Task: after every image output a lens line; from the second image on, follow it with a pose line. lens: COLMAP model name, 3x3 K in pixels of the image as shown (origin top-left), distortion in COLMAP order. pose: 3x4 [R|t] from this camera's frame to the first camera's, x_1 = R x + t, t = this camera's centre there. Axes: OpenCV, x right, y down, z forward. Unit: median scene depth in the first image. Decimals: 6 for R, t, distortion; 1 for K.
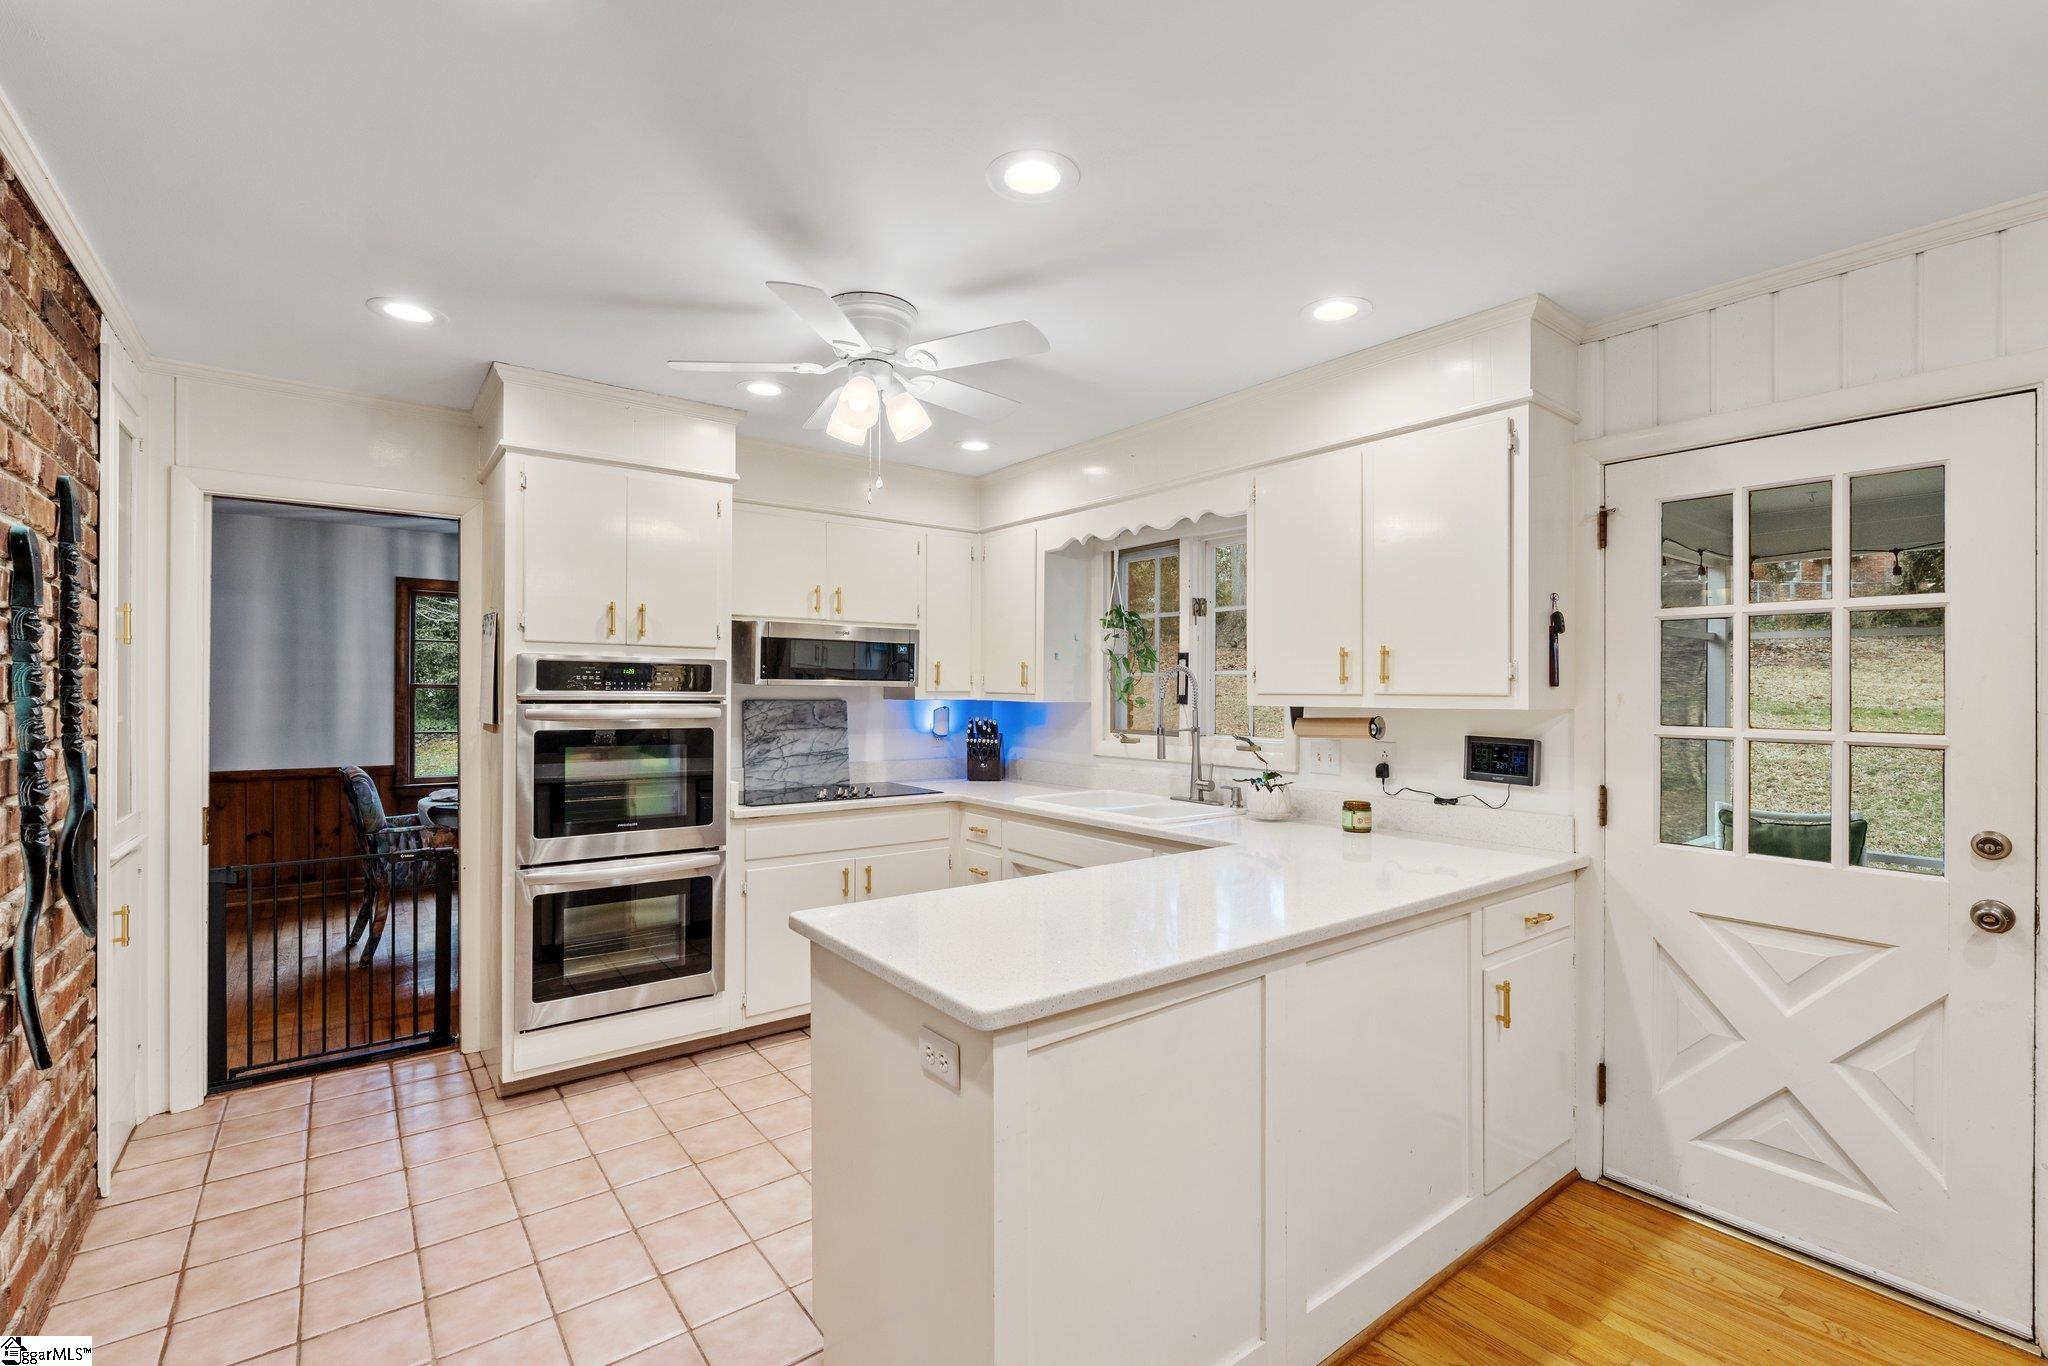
lens RADIAL K [[893.9, 0, 1016.5], [0, 893.9, 684.7], [0, 0, 1]] dist [-0.012816, 0.001965]
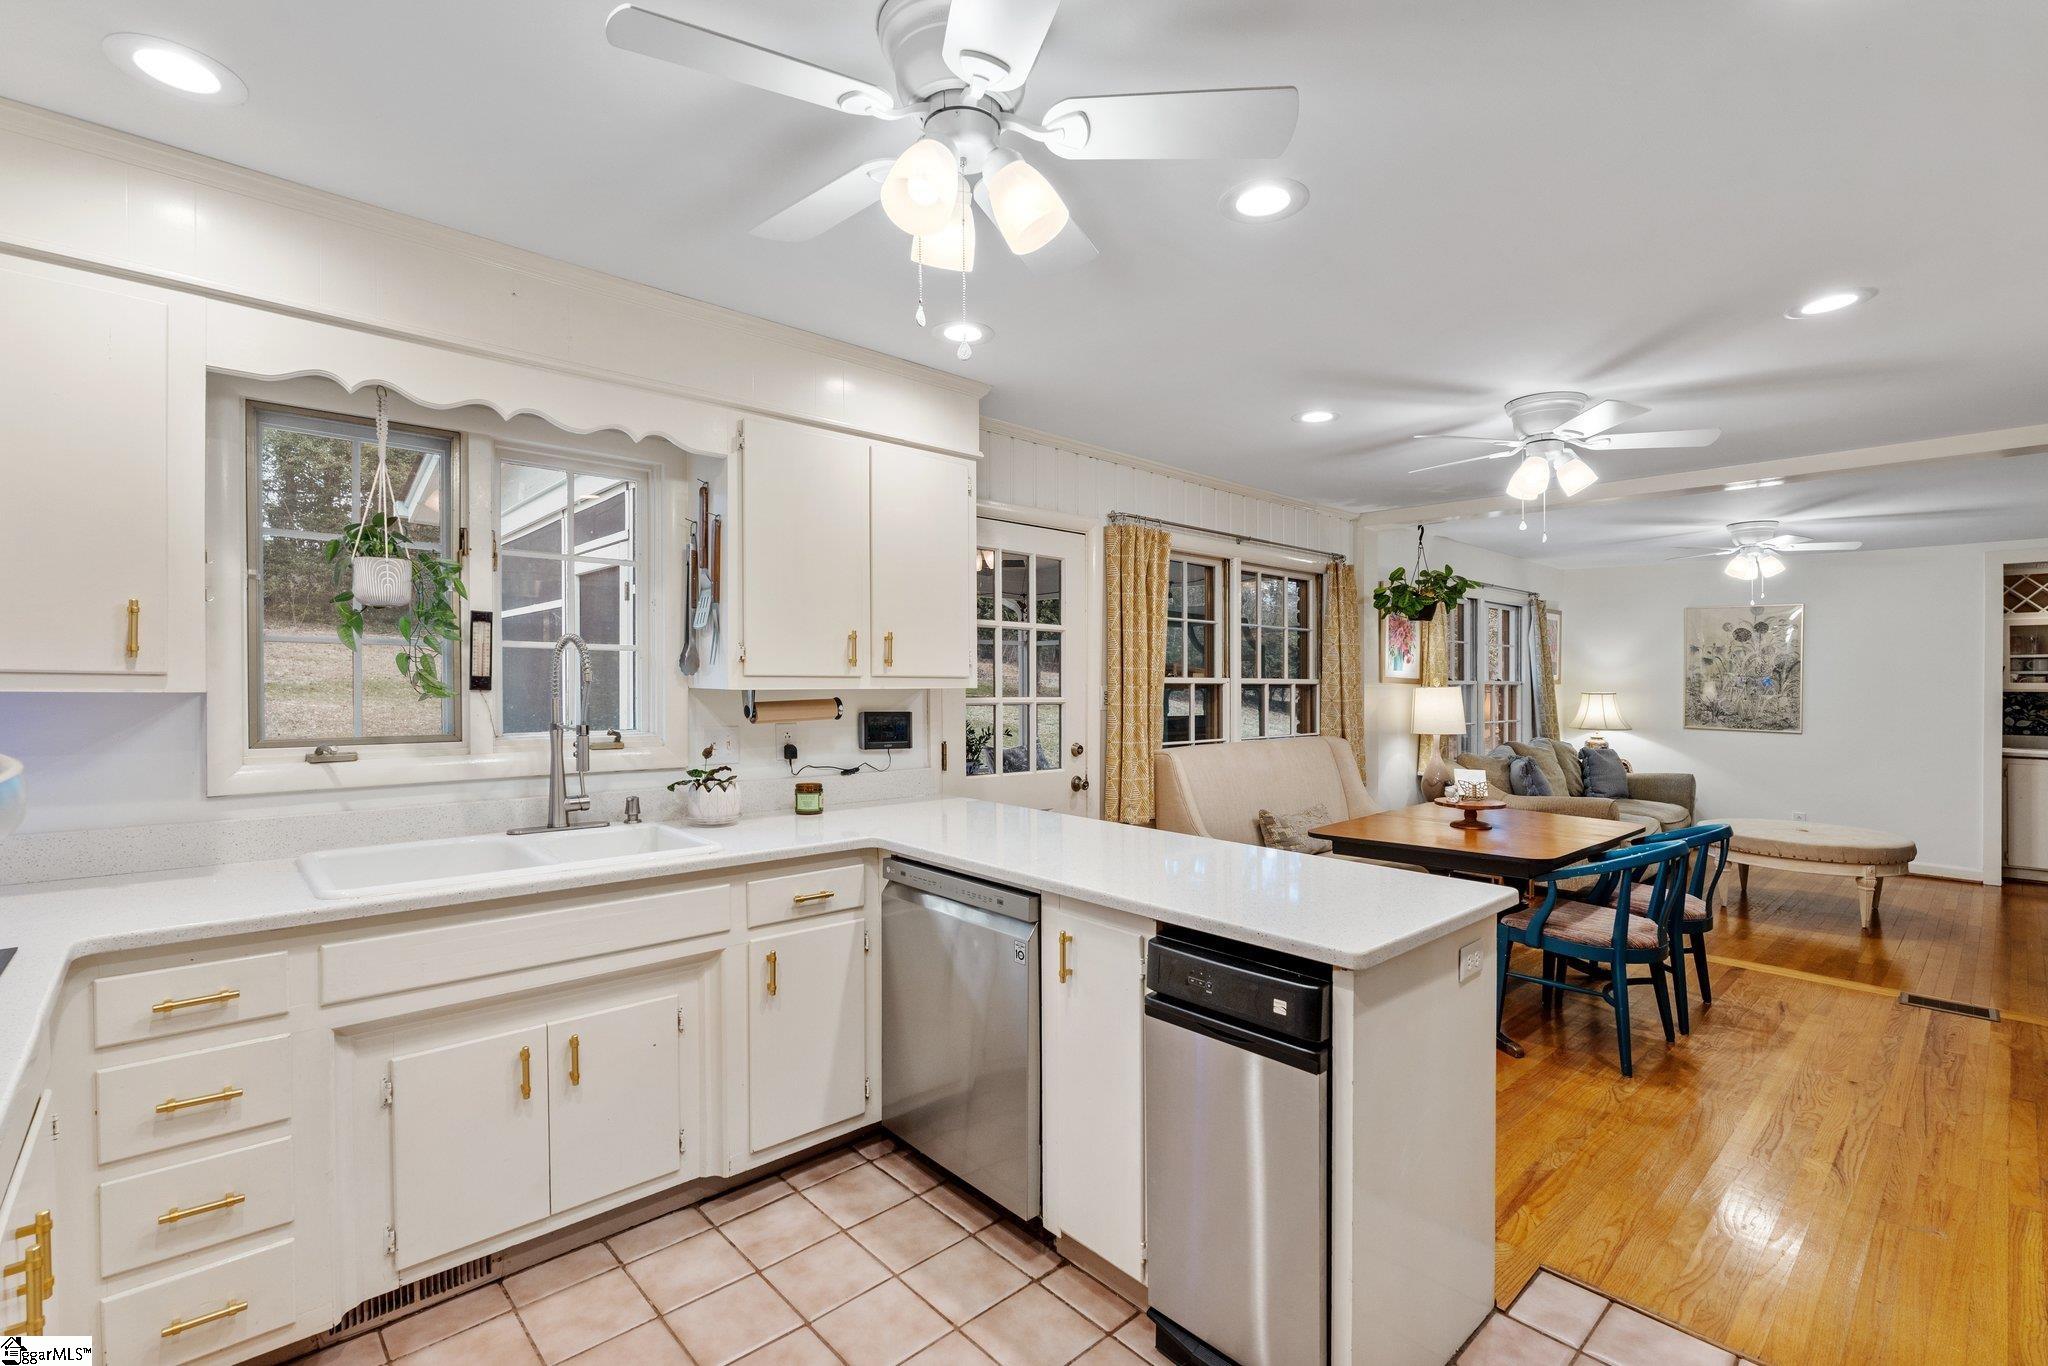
lens RADIAL K [[893.9, 0, 1017.1], [0, 893.9, 673.3], [0, 0, 1]] dist [-0.012816, 0.001965]
pose [[-0.079183, -0.000531, 0.996860, -0.566943], [-0.015666, 0.999877, -0.000712, 0.004249], [-0.996737, -0.015673, -0.079181, 0.764244]]
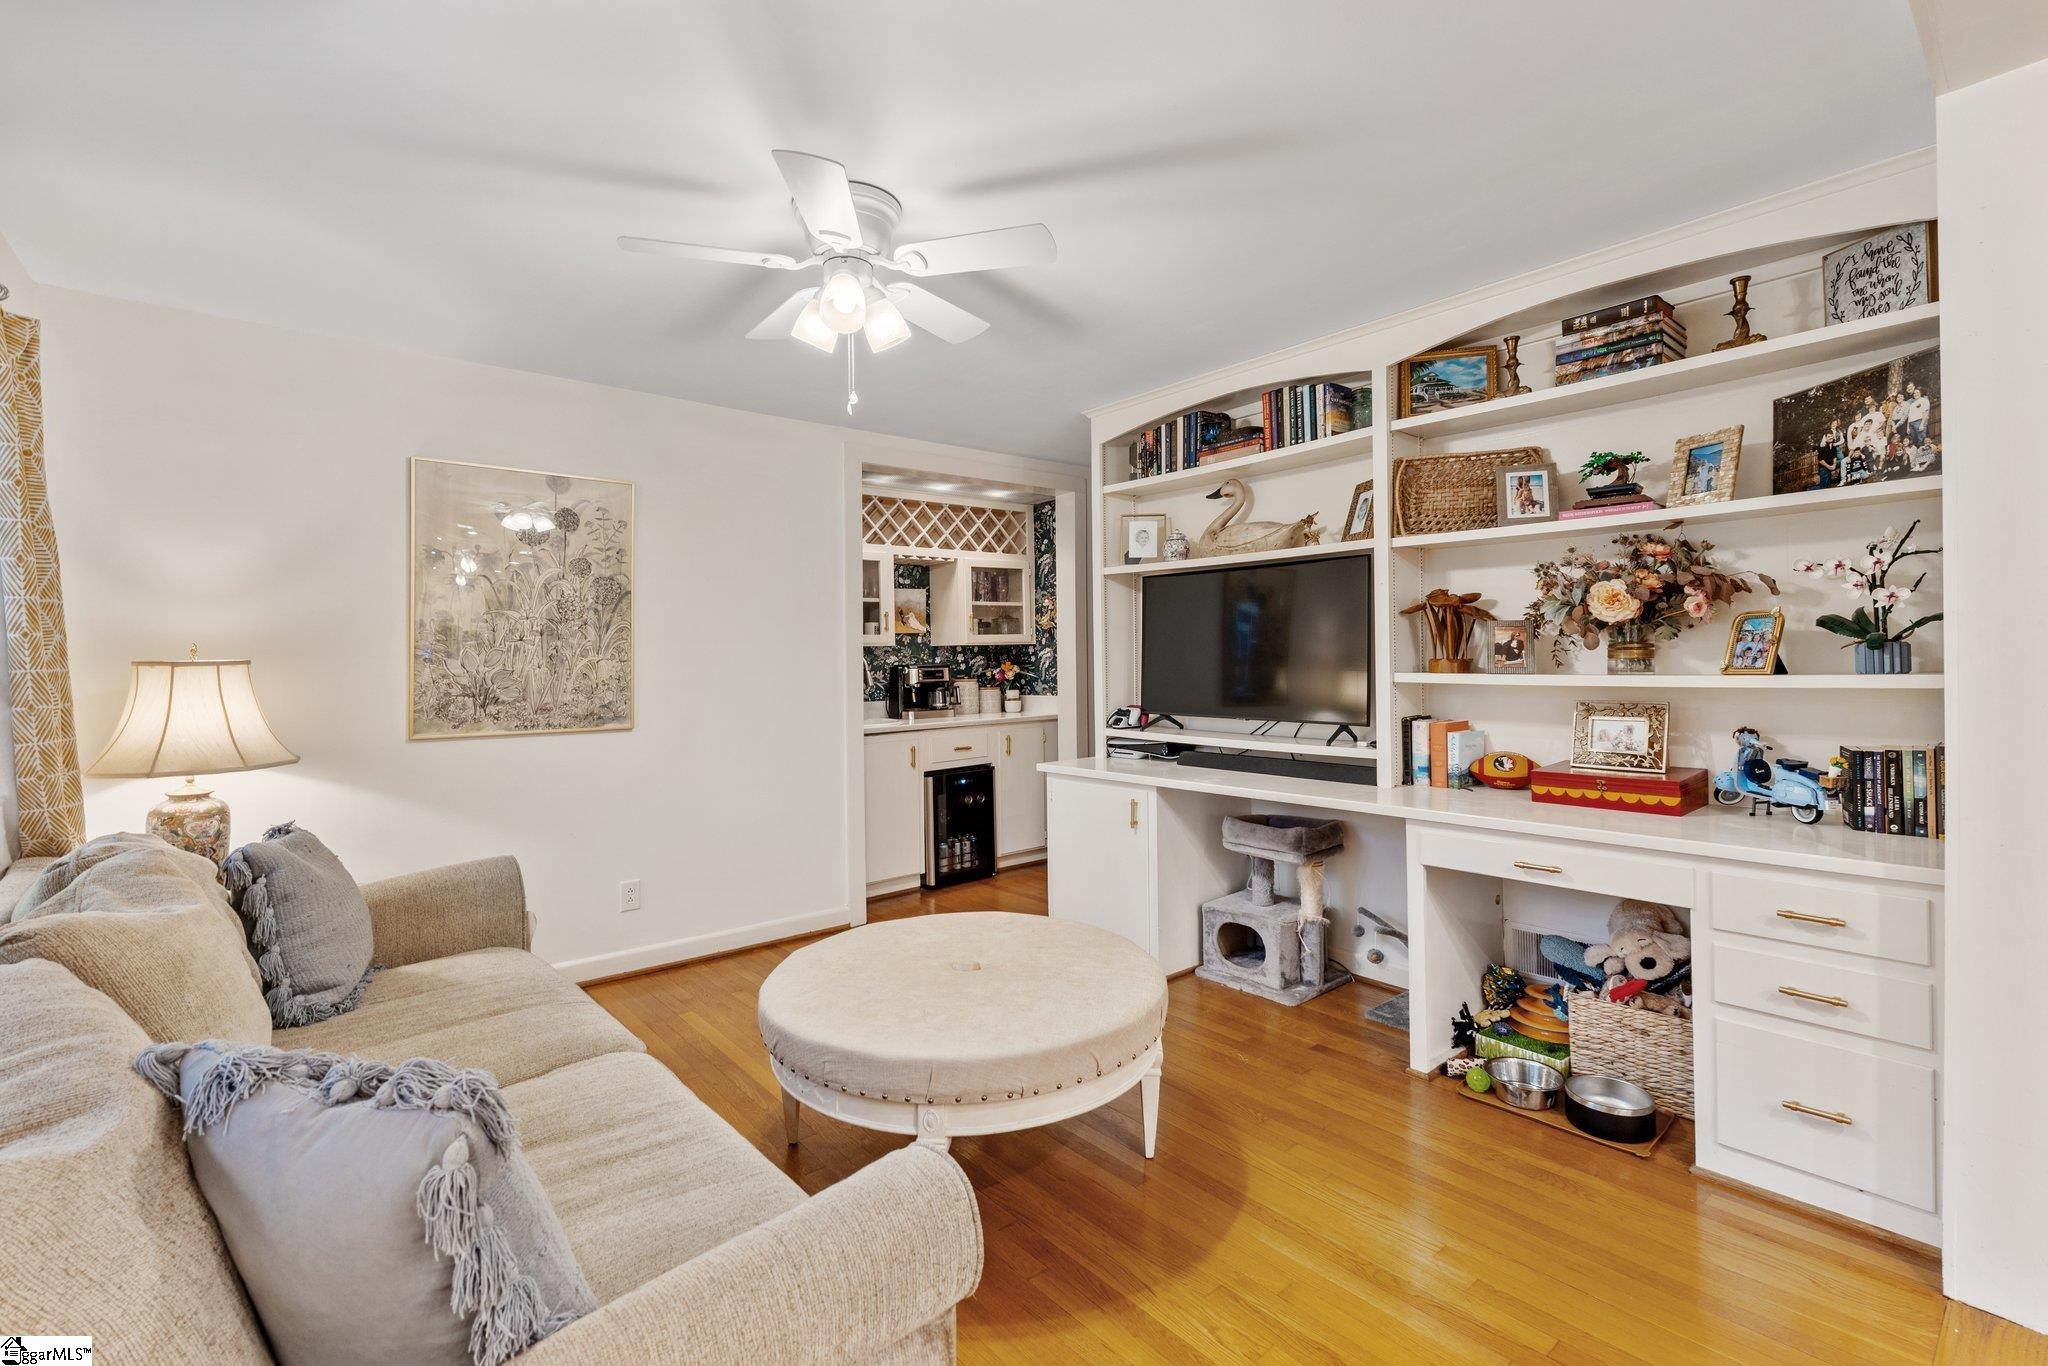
lens RADIAL K [[893.9, 0, 1033.0], [0, 893.9, 654.1], [0, 0, 1]] dist [-0.012816, 0.001965]
pose [[-0.998318, 0.006533, -0.057603, 0.999472], [0.006990, 0.999946, -0.007723, 0.035618], [0.057550, -0.008113, -0.998310, -0.150967]]
